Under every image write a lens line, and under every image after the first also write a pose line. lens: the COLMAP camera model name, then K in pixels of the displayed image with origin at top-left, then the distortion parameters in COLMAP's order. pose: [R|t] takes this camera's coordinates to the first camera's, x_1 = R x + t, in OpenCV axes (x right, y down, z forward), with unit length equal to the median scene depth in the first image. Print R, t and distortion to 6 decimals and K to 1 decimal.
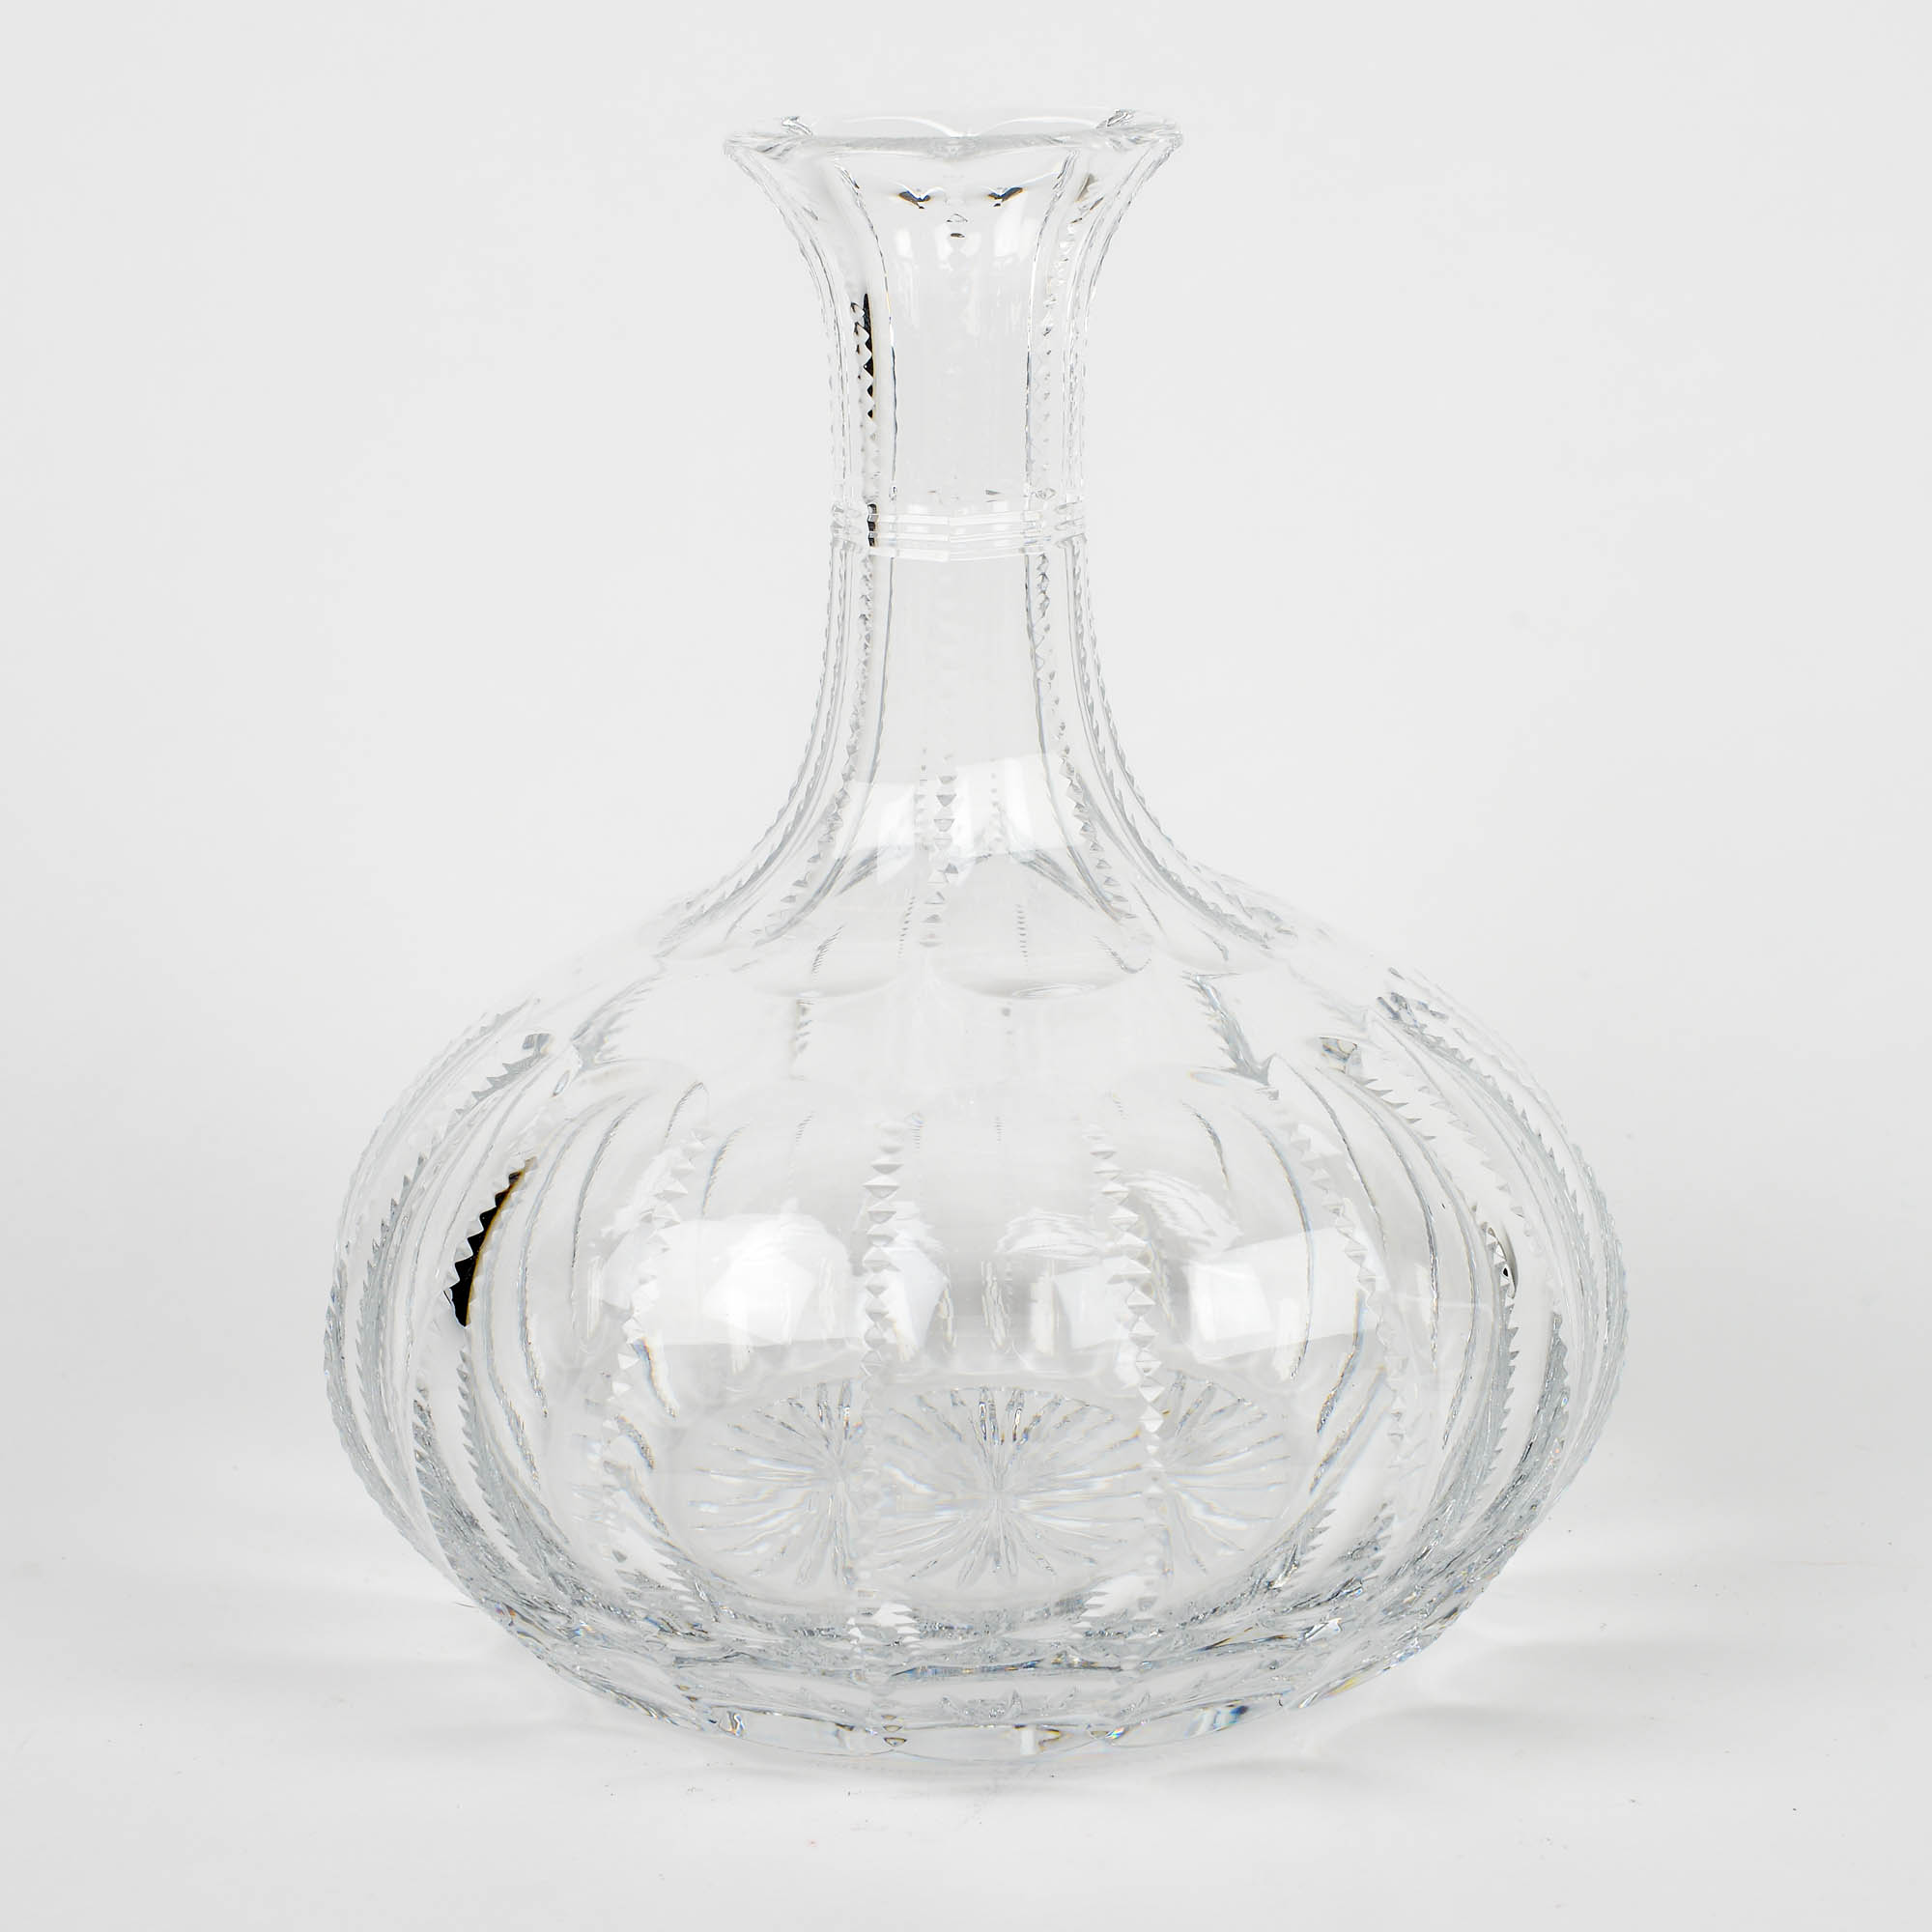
lens RADIAL K [[5161.2, 0, 966.0], [0, 5161.2, 966.0], [0, 0, 1]] dist [-0.639845, -0.252826]
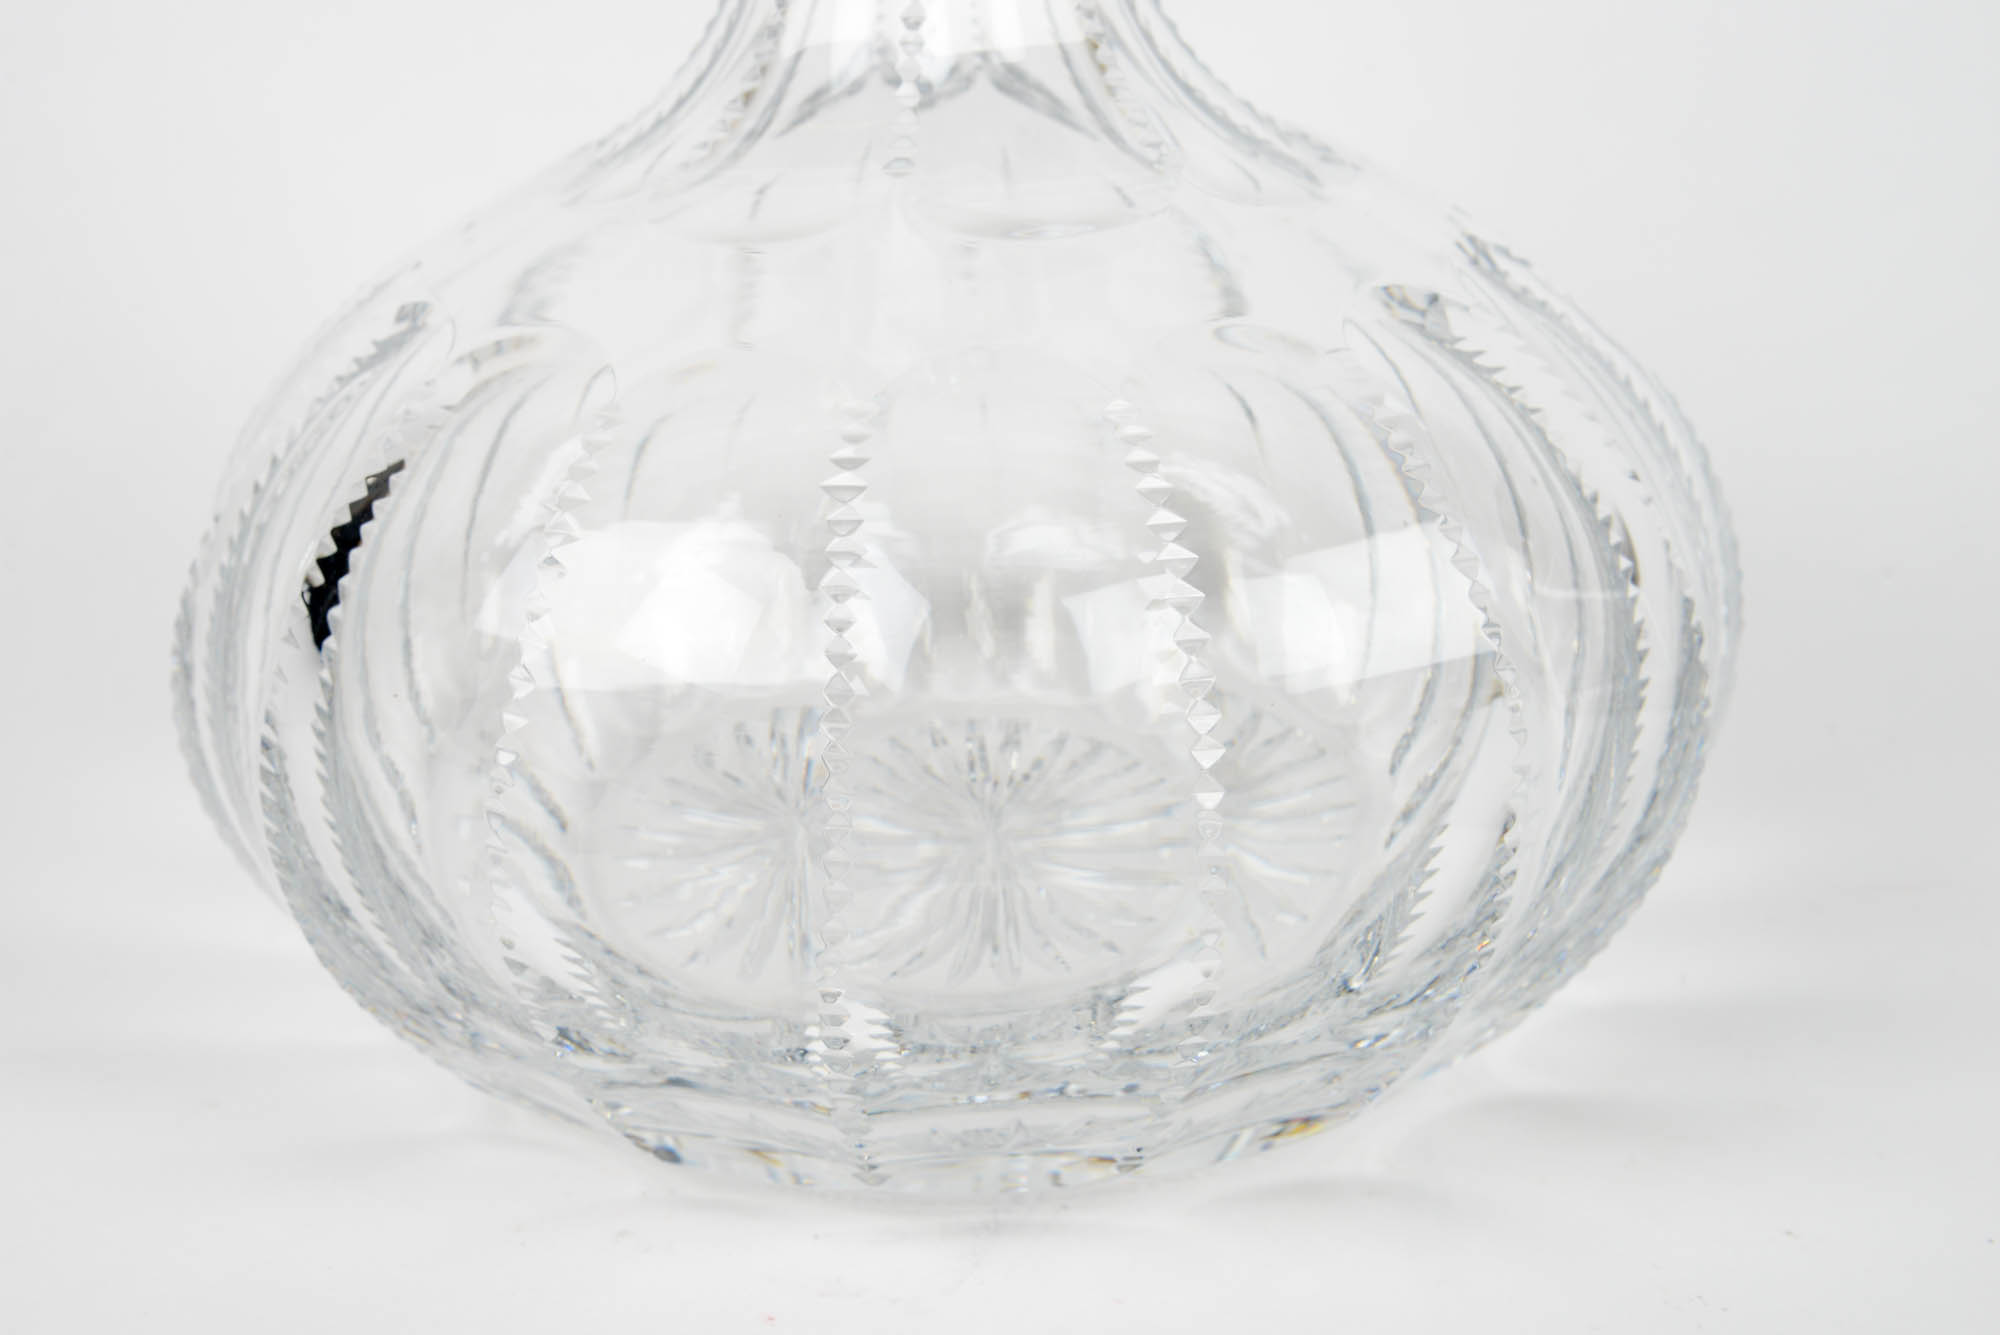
lens RADIAL K [[4431.9, 0, 1000.0], [0, 4431.9, 667.5], [0, 0, 1]] dist [0.037781, 0.050403]
pose [[0.999619, -0.019047, 0.019960, -0.006046], [0.017201, 0.995891, 0.088906, 0.010203], [-0.021572, -0.088529, 0.995840, 0.304130]]
